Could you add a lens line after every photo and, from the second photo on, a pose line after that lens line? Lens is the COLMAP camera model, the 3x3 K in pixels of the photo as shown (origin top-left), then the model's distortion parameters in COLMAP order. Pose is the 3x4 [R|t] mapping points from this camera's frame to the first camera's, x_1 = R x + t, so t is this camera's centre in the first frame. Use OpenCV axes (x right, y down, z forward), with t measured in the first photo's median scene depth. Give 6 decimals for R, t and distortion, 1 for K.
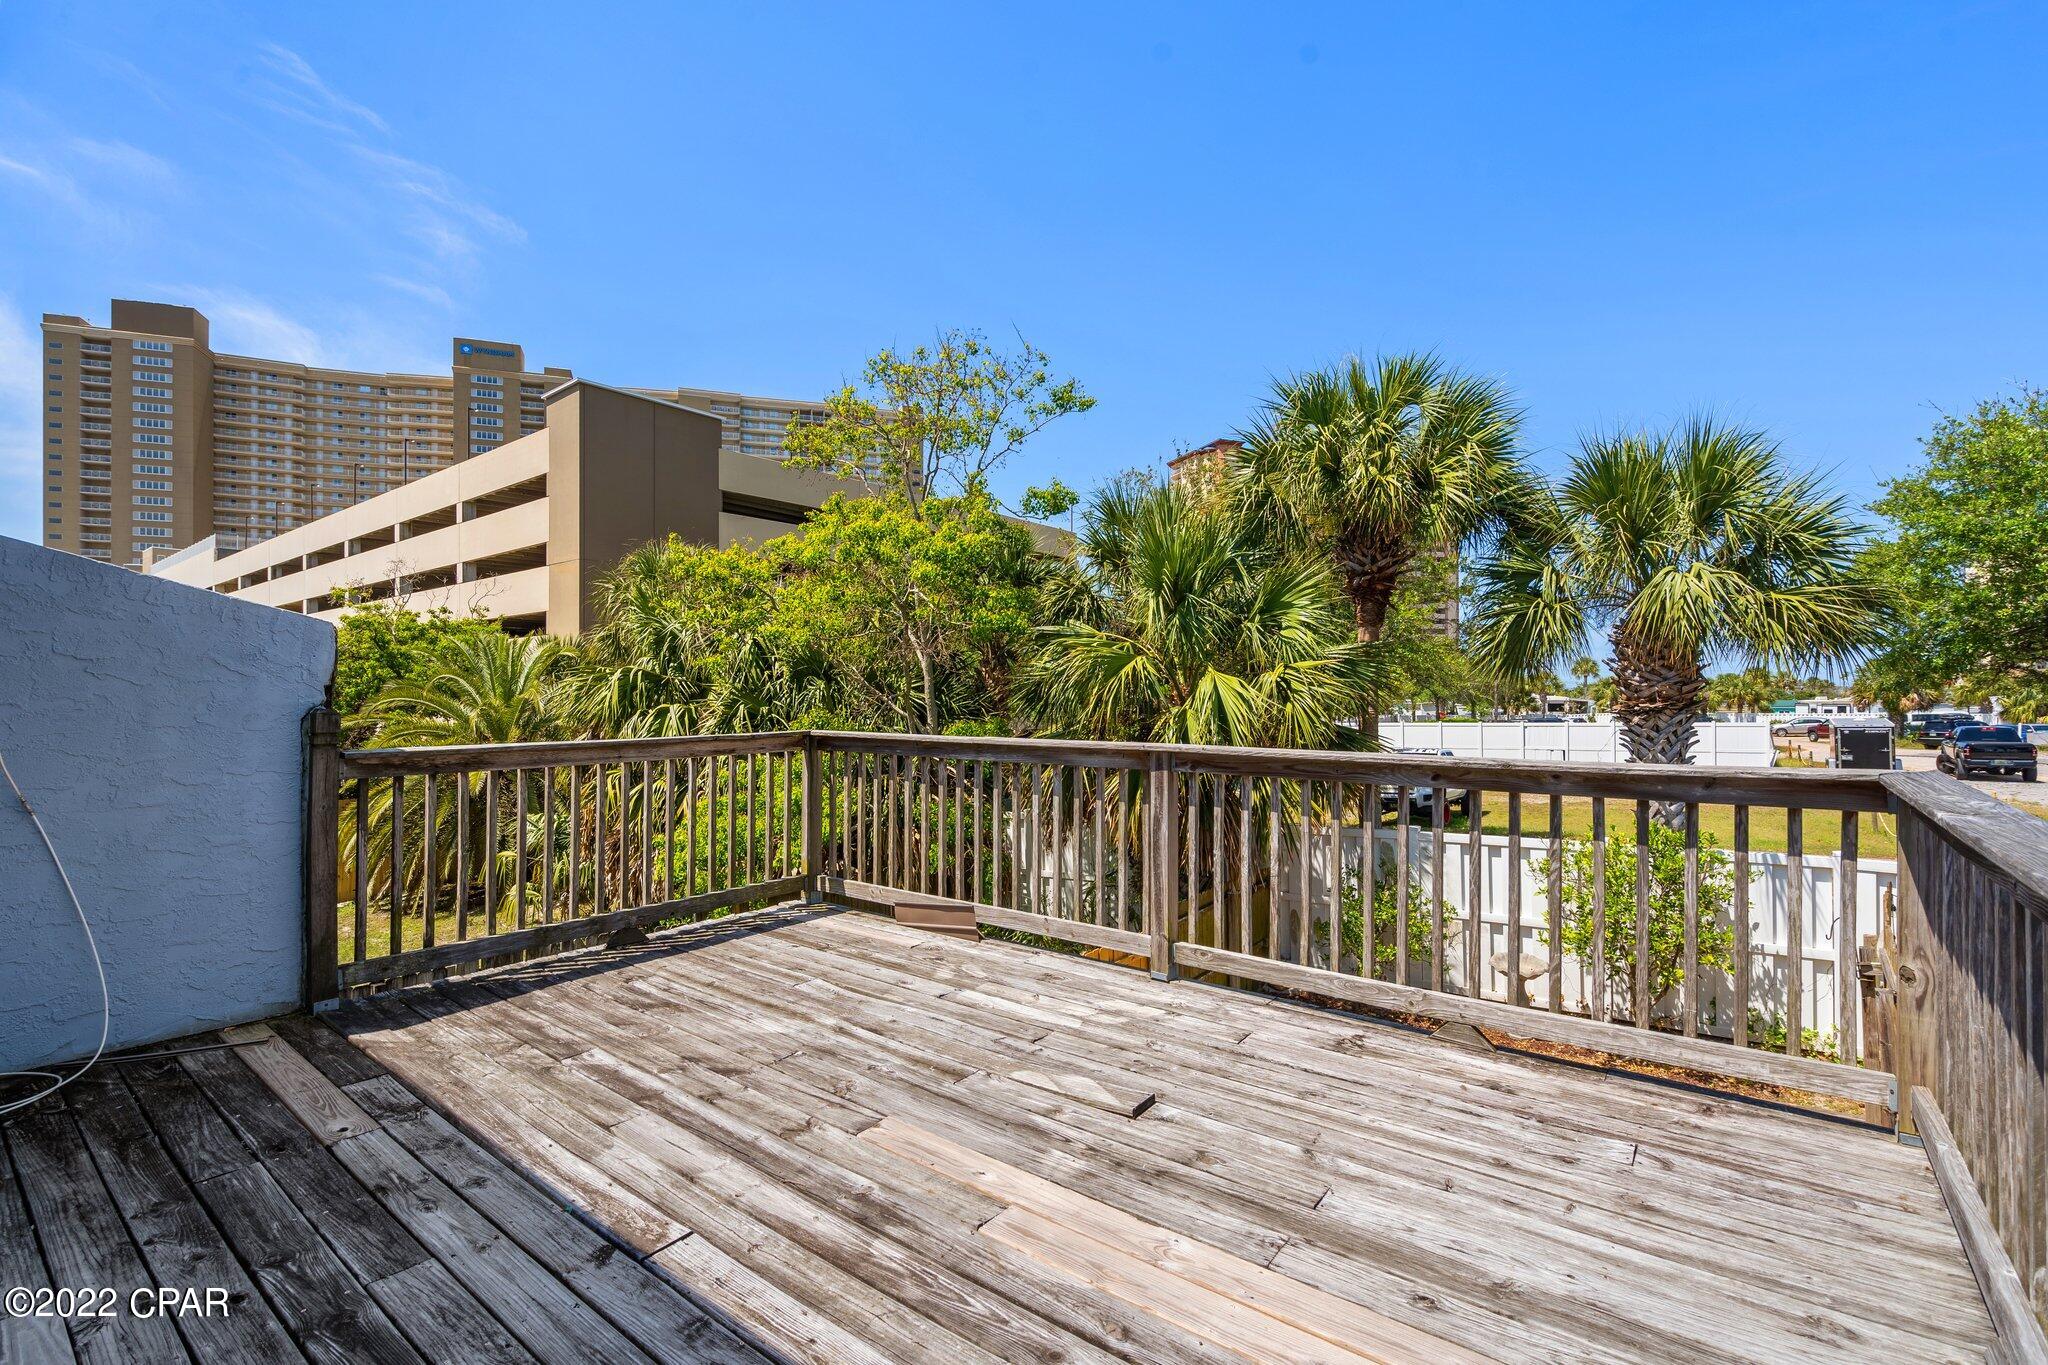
lens RADIAL K [[926.2, 0, 1018.6], [0, 926.2, 691.3], [0, 0, 1]] dist [-0.001656, -0.000149]
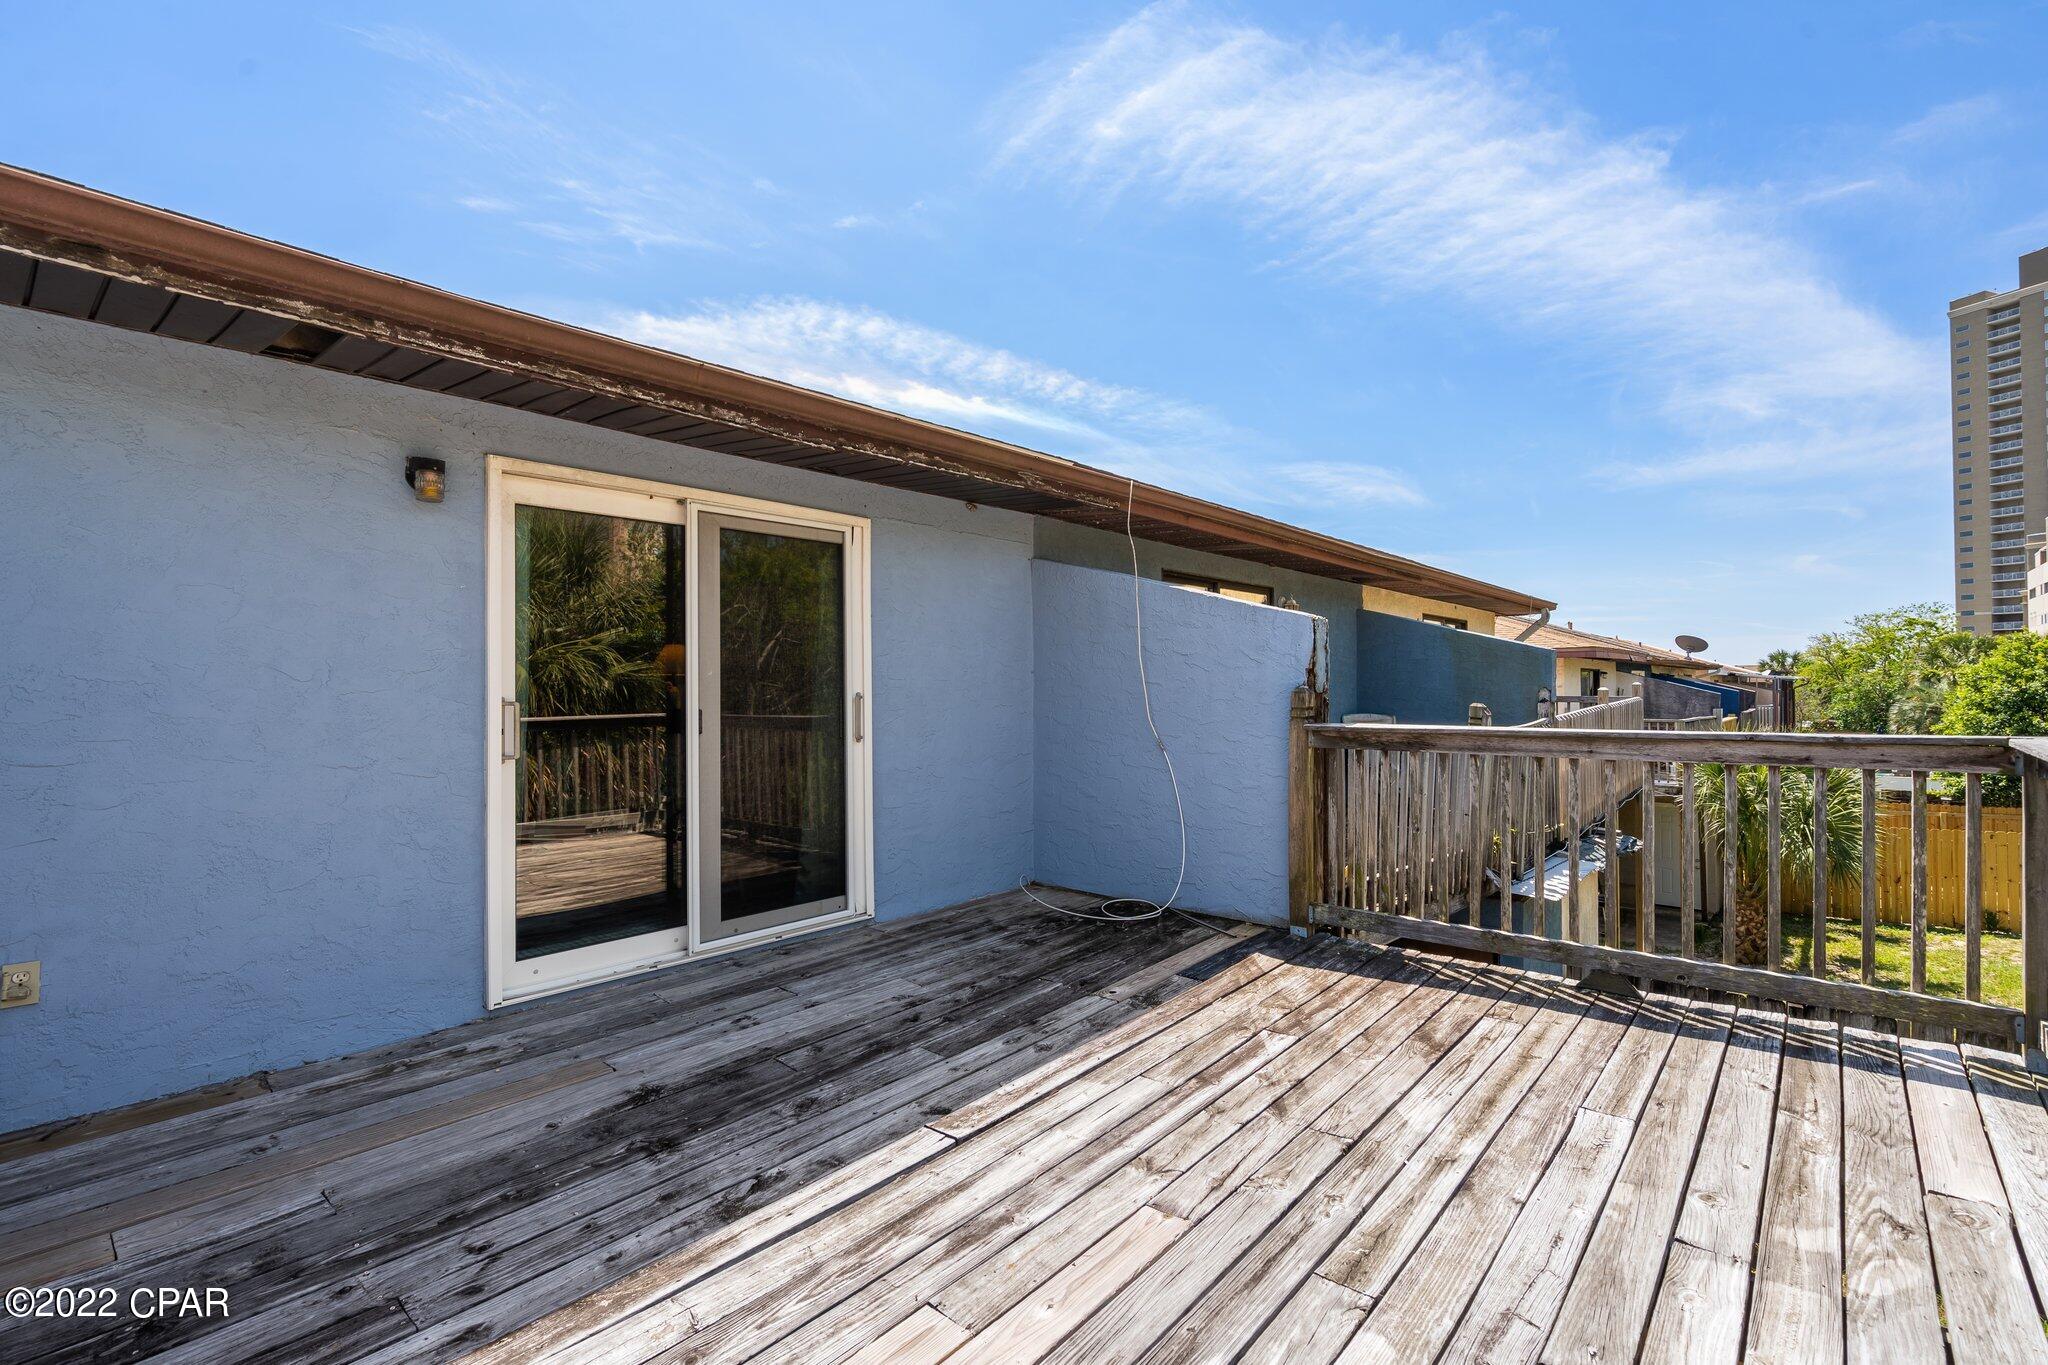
lens RADIAL K [[926.2, 0, 1018.6], [0, 926.2, 691.3], [0, 0, 1]] dist [-0.001656, -0.000149]
pose [[-0.051659, 0.009492, -0.998620, 0.421513], [0.011431, 0.999895, 0.008913, 0.006993], [0.998599, -0.010955, -0.051762, 0.604073]]
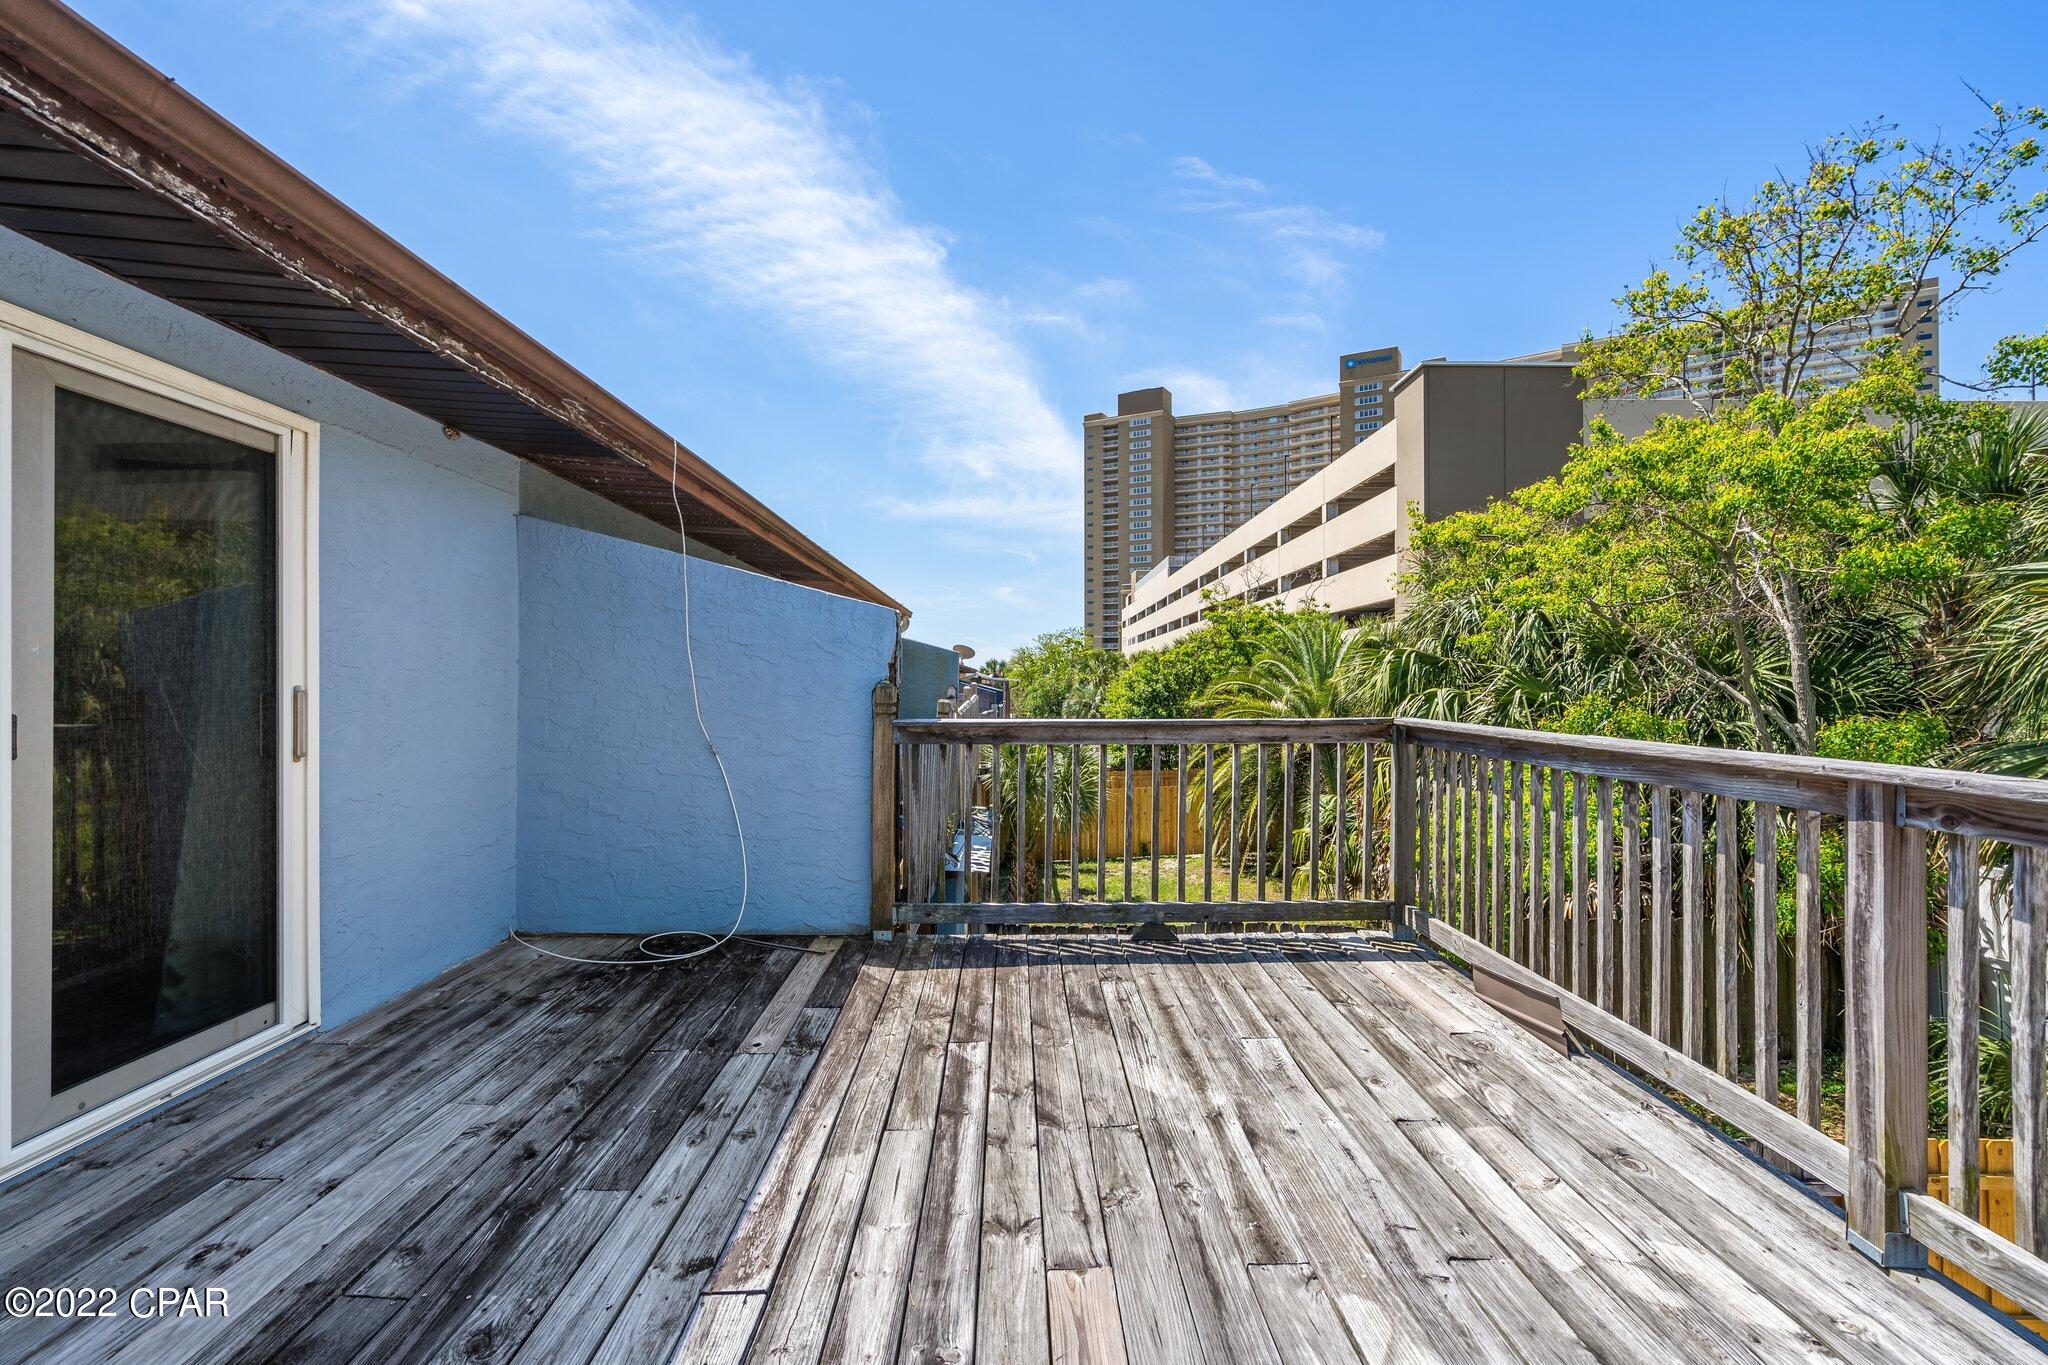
lens RADIAL K [[928.3, 0, 1019.6], [0, 928.3, 676.4], [0, 0, 1]] dist [-0.008952, 0.004780]
pose [[0.628001, -0.001111, -0.778212, 0.240838], [0.000049, 0.999999, -0.001387, 0.010668], [0.778212, 0.000833, 0.628000, 0.341701]]
